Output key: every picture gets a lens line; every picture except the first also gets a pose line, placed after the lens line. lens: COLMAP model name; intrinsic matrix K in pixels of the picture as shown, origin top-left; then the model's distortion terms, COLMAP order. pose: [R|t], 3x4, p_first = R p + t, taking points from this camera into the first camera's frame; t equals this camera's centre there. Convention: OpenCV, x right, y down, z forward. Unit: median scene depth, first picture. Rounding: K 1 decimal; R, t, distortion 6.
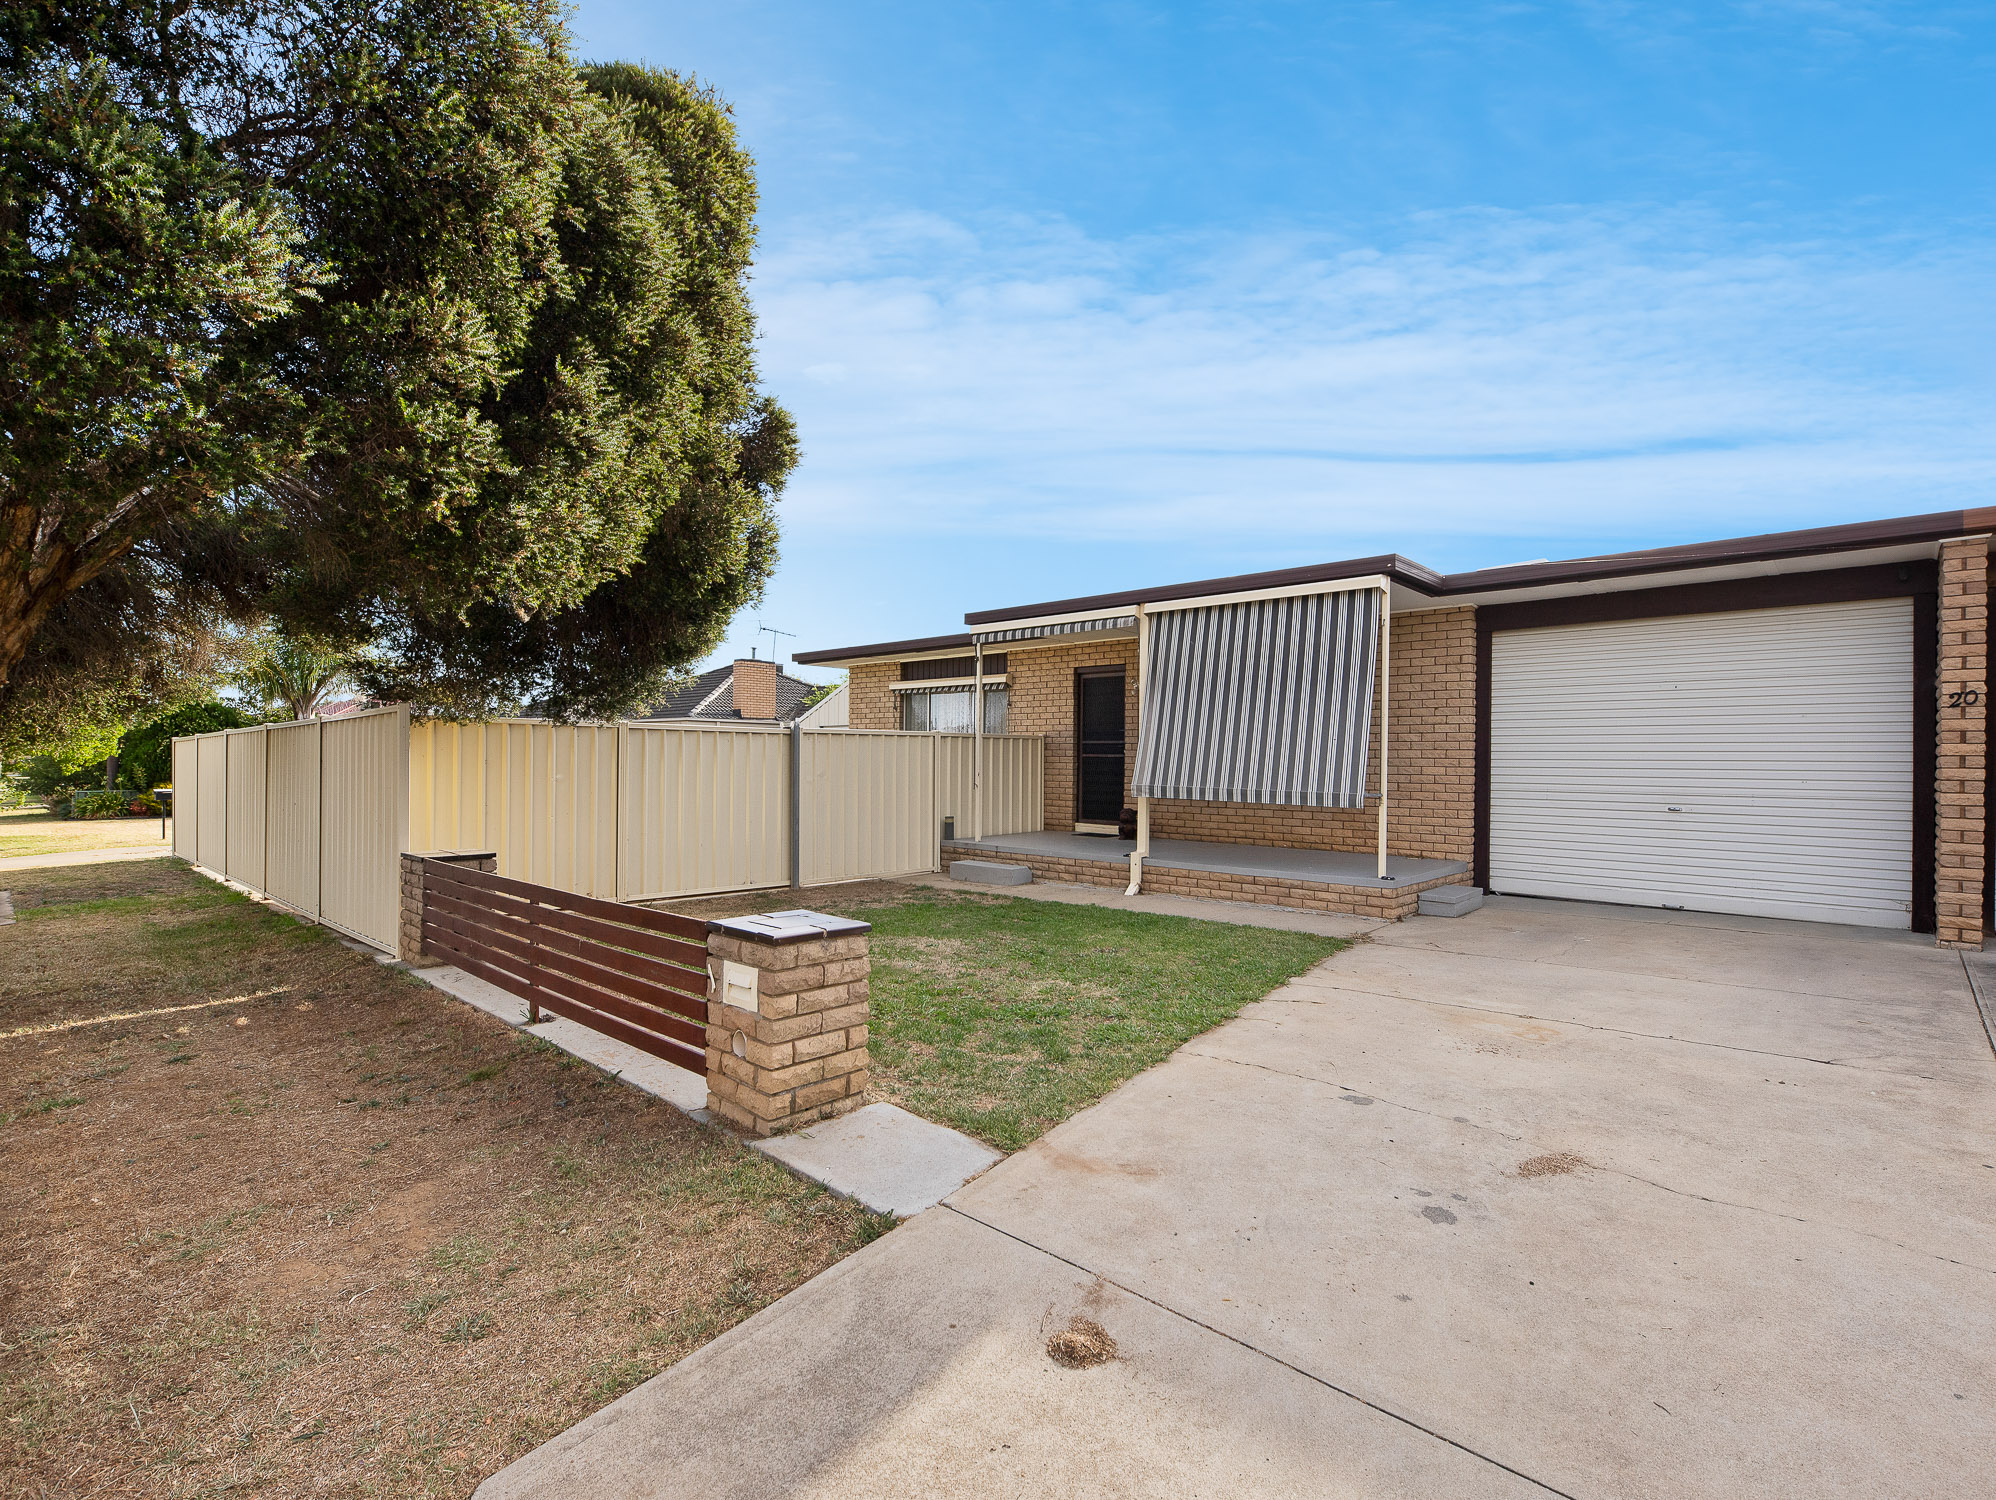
lens RADIAL K [[951.6, 0, 998.0], [0, 951.6, 750.0], [0, 0, 1]] dist [0.004005, 0.000435]
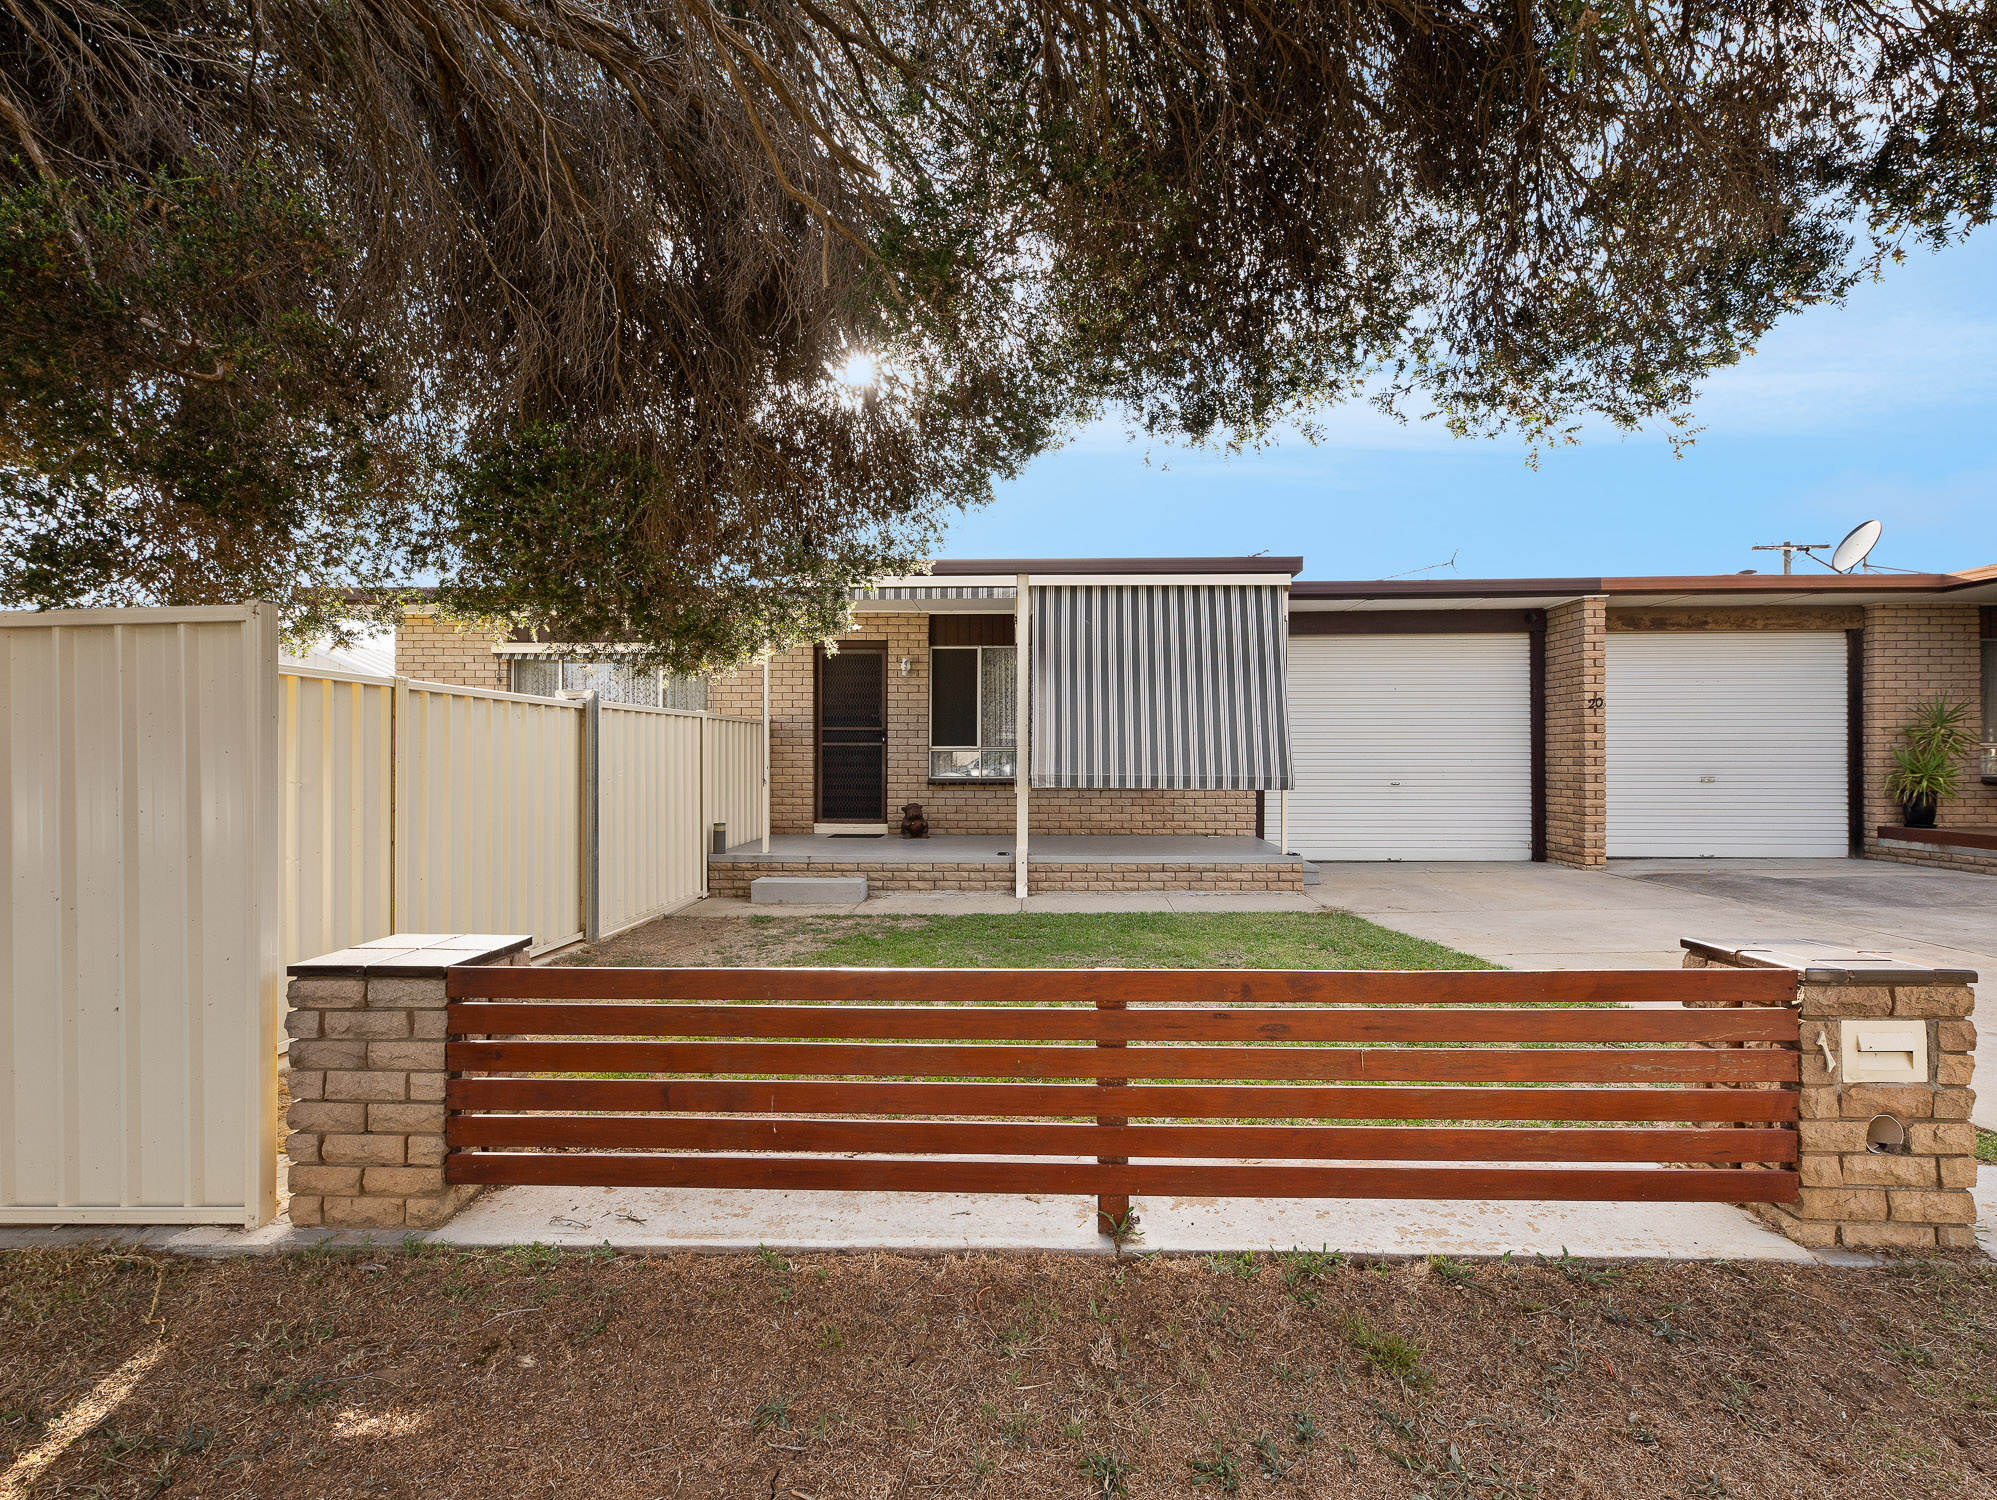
lens RADIAL K [[942.0, 0, 998.5], [0, 942.0, 750.0], [0, 0, 1]] dist [0.003442, 0.000691]
pose [[0.752530, -0.003345, 0.658549, -0.452306], [-0.000037, 0.999987, 0.005123, 0.008458], [-0.658557, -0.003879, 0.752520, 0.336709]]
